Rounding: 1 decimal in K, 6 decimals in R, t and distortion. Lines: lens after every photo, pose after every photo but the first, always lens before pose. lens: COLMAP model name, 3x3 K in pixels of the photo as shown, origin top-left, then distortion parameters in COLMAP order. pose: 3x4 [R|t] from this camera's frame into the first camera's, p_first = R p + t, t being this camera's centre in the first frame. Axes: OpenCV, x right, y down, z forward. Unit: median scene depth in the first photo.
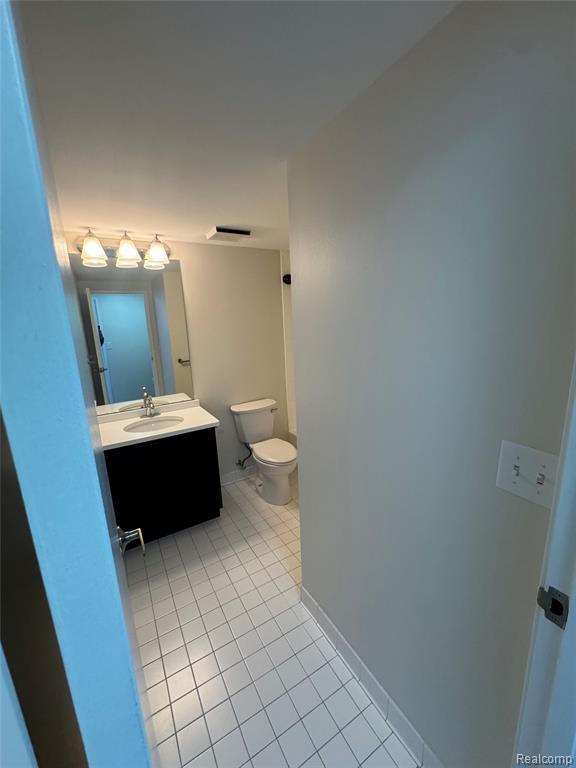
lens RADIAL K [[313.1, 0, 284.6], [0, 313.1, 384.2], [0, 0, 1]] dist [0.009073, 0.000023]
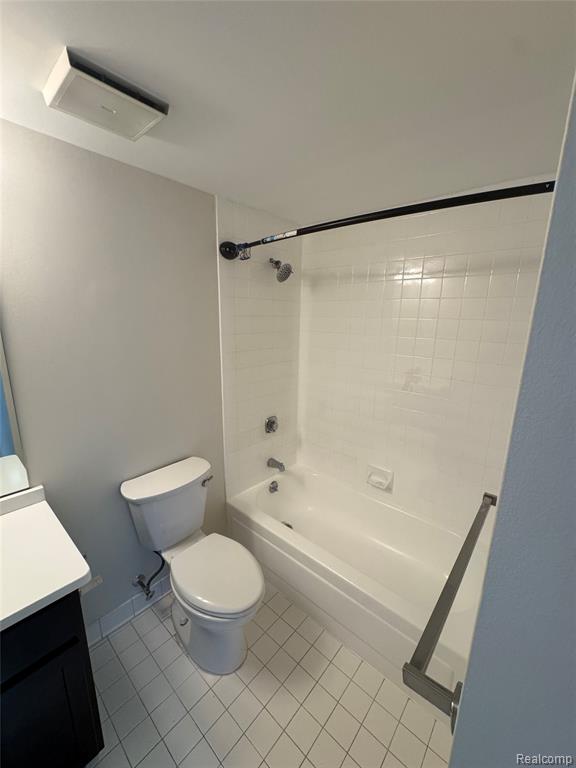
lens RADIAL K [[313.1, 0, 284.6], [0, 313.1, 384.2], [0, 0, 1]] dist [0.009073, 0.000023]
pose [[0.949736, -0.018351, 0.312513, -0.076780], [0.020029, 0.999797, -0.002159, -0.088595], [-0.312410, 0.008310, 0.949911, 0.432512]]
